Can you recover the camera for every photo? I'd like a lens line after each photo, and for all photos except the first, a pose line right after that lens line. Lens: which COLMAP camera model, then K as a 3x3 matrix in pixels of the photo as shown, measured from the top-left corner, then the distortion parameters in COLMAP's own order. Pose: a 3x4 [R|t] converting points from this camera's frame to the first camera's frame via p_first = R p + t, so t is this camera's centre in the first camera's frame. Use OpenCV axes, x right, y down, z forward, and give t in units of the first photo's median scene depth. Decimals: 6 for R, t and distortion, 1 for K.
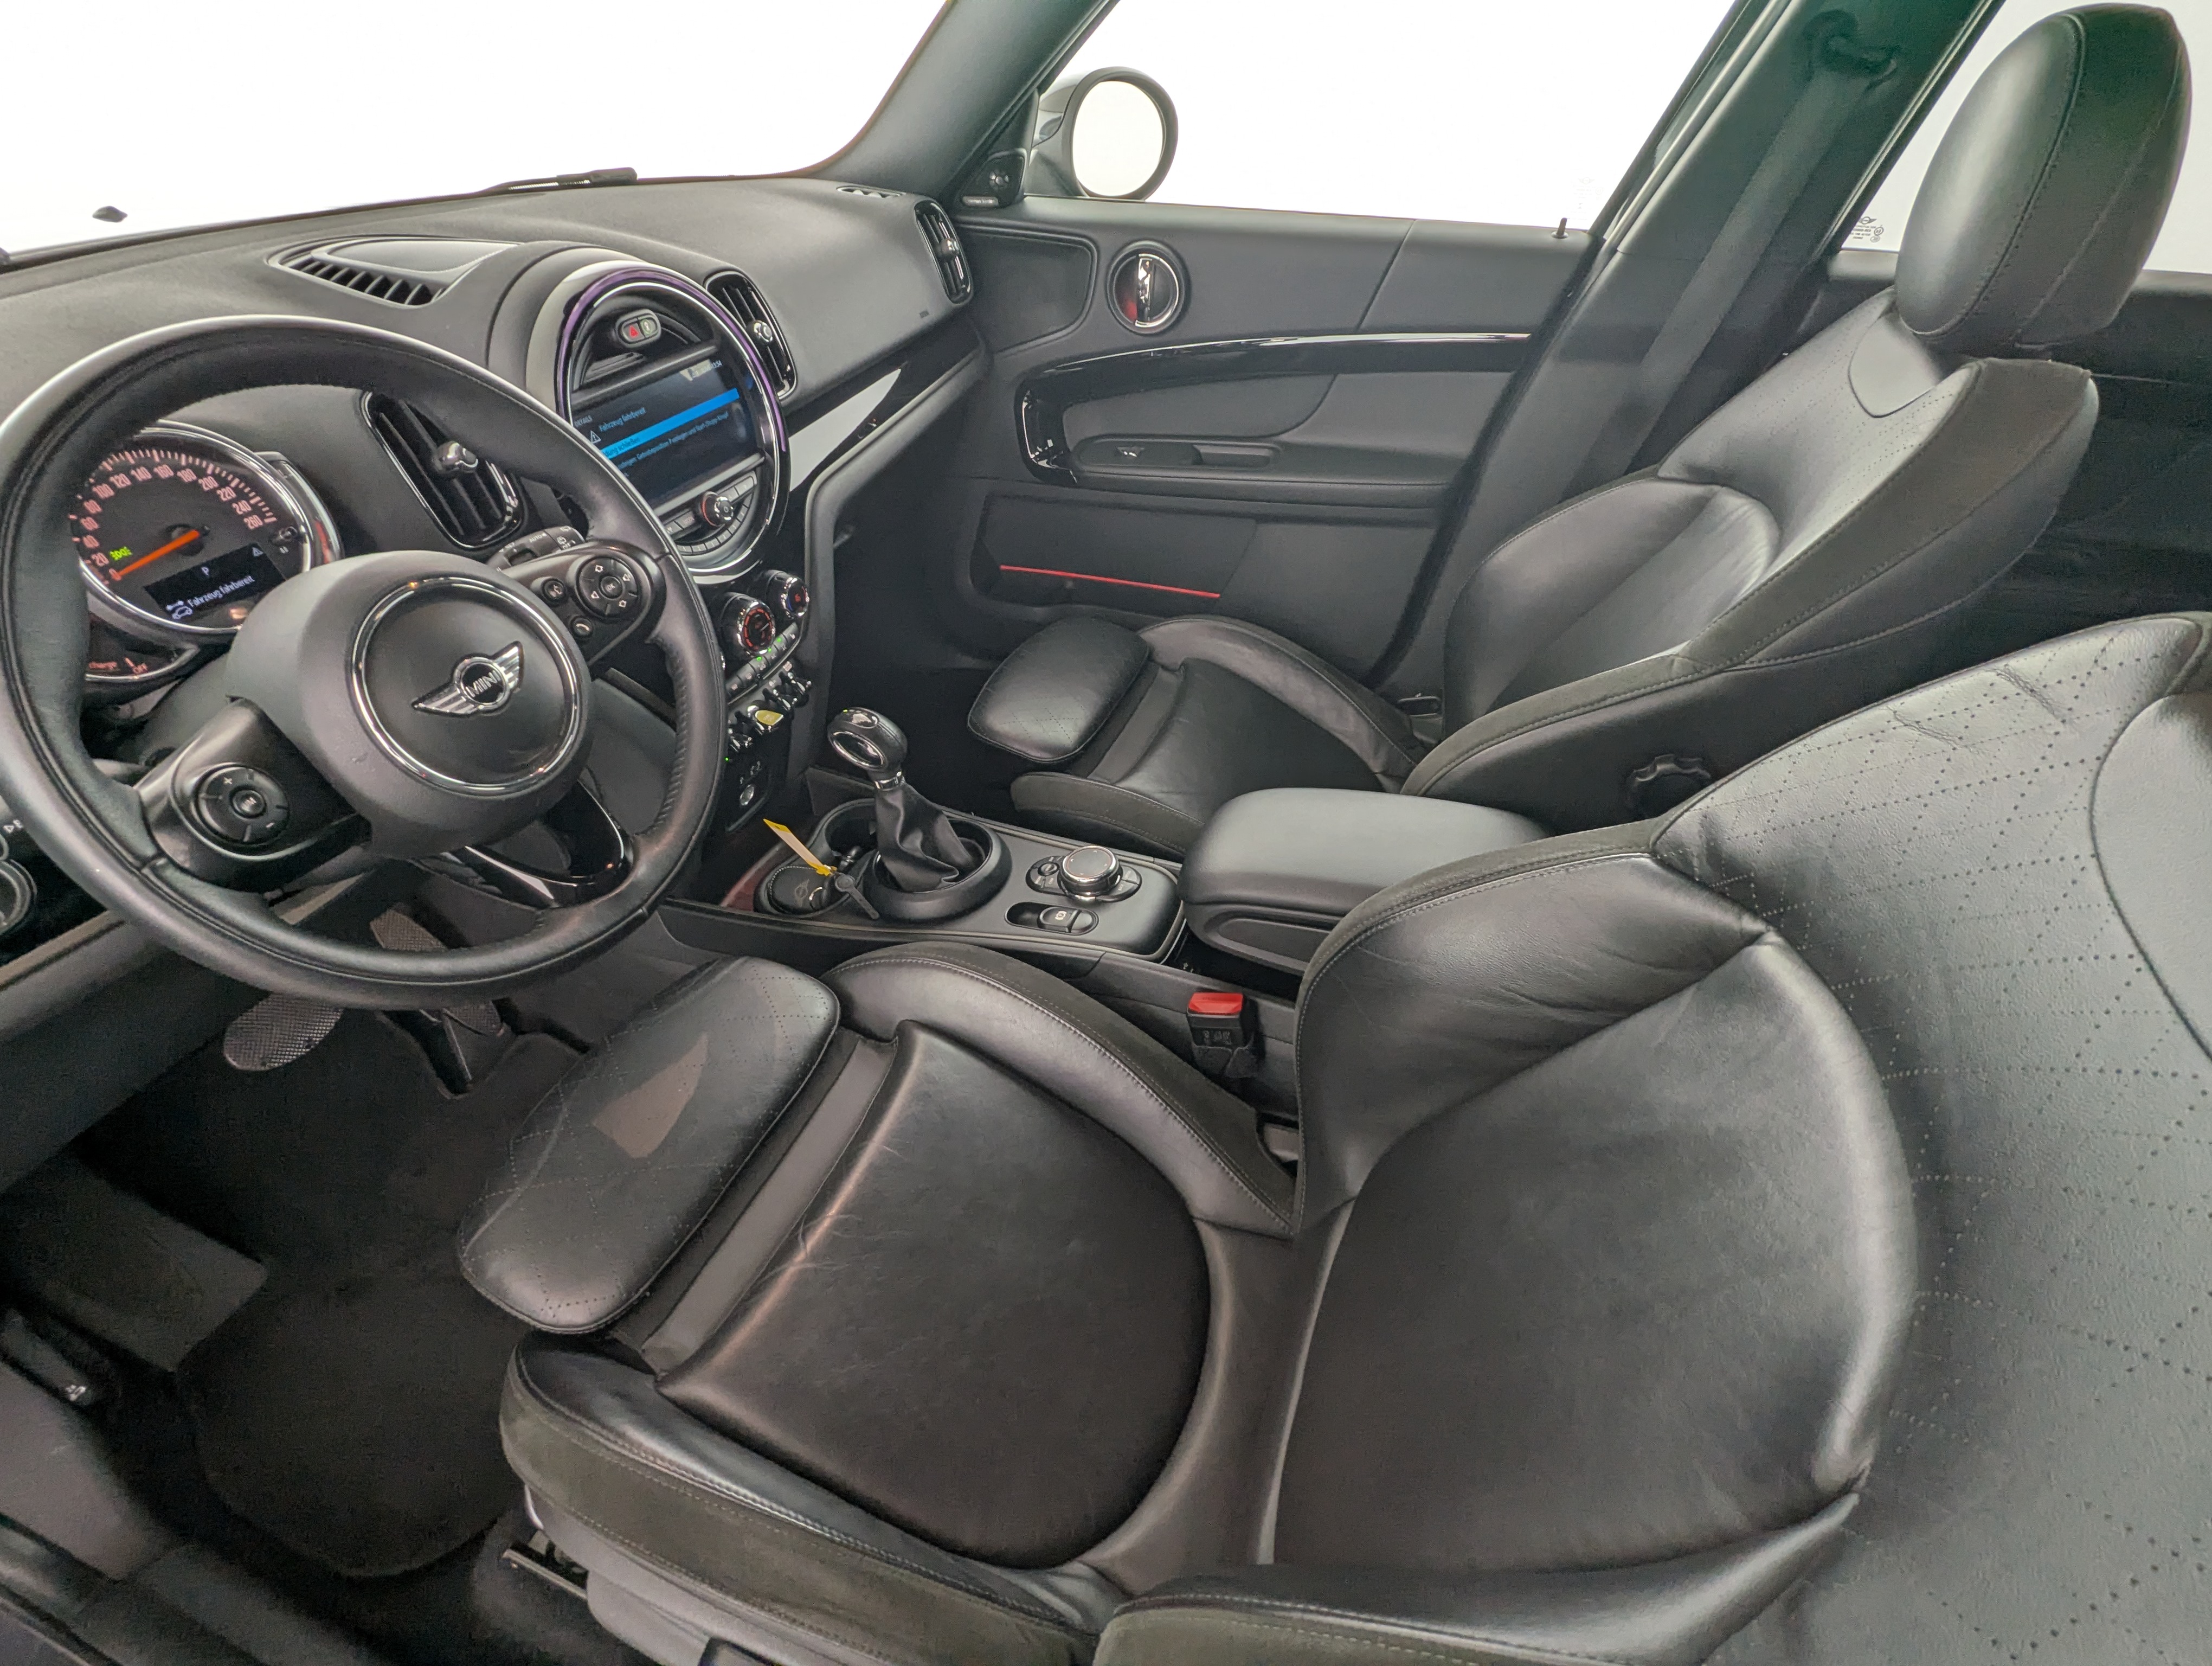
lens RADIAL K [[1040.9, 0, 1064.6], [0, 1040.9, 824.9], [0, 0, 1]] dist [-0.001307, 0.000231]
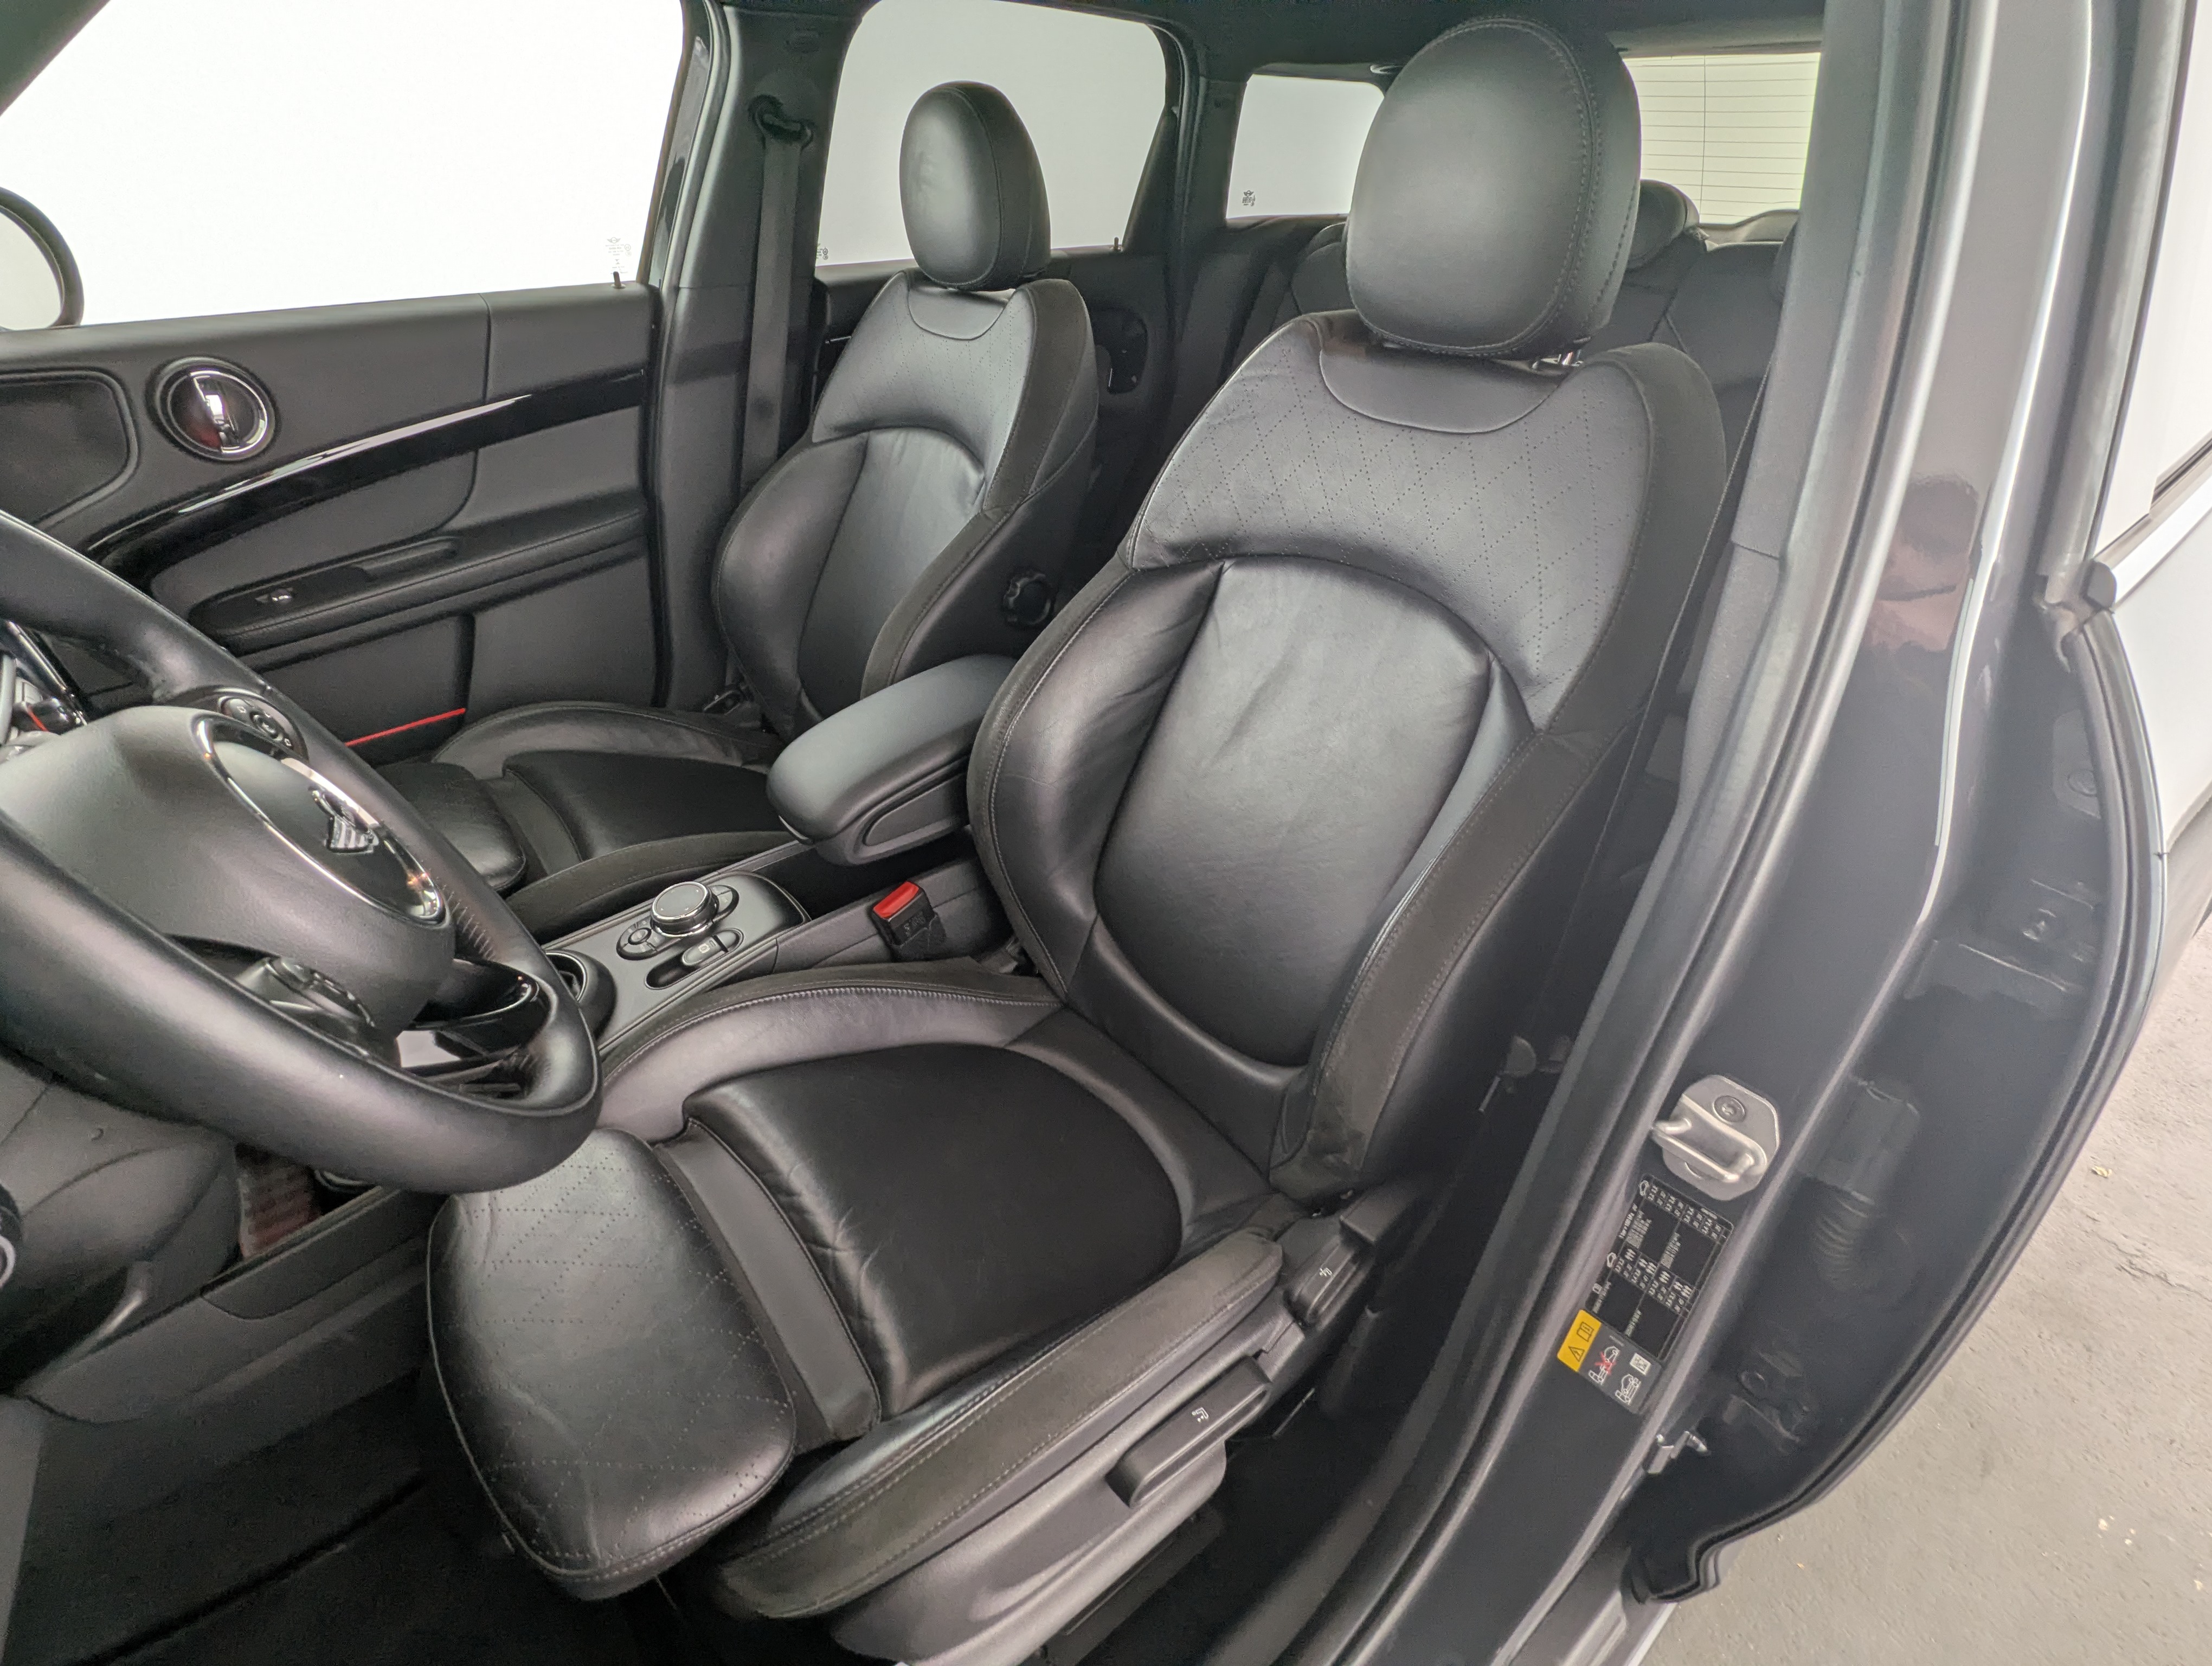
lens RADIAL K [[1057.9, 0, 1071.1], [0, 1057.9, 826.8], [0, 0, 1]] dist [0.001206, 0.001018]
pose [[0.518417, -0.478132, 0.708967, -0.394160], [0.545615, 0.823333, 0.156292, 0.021122], [-0.658444, 0.305799, 0.687706, 0.038684]]
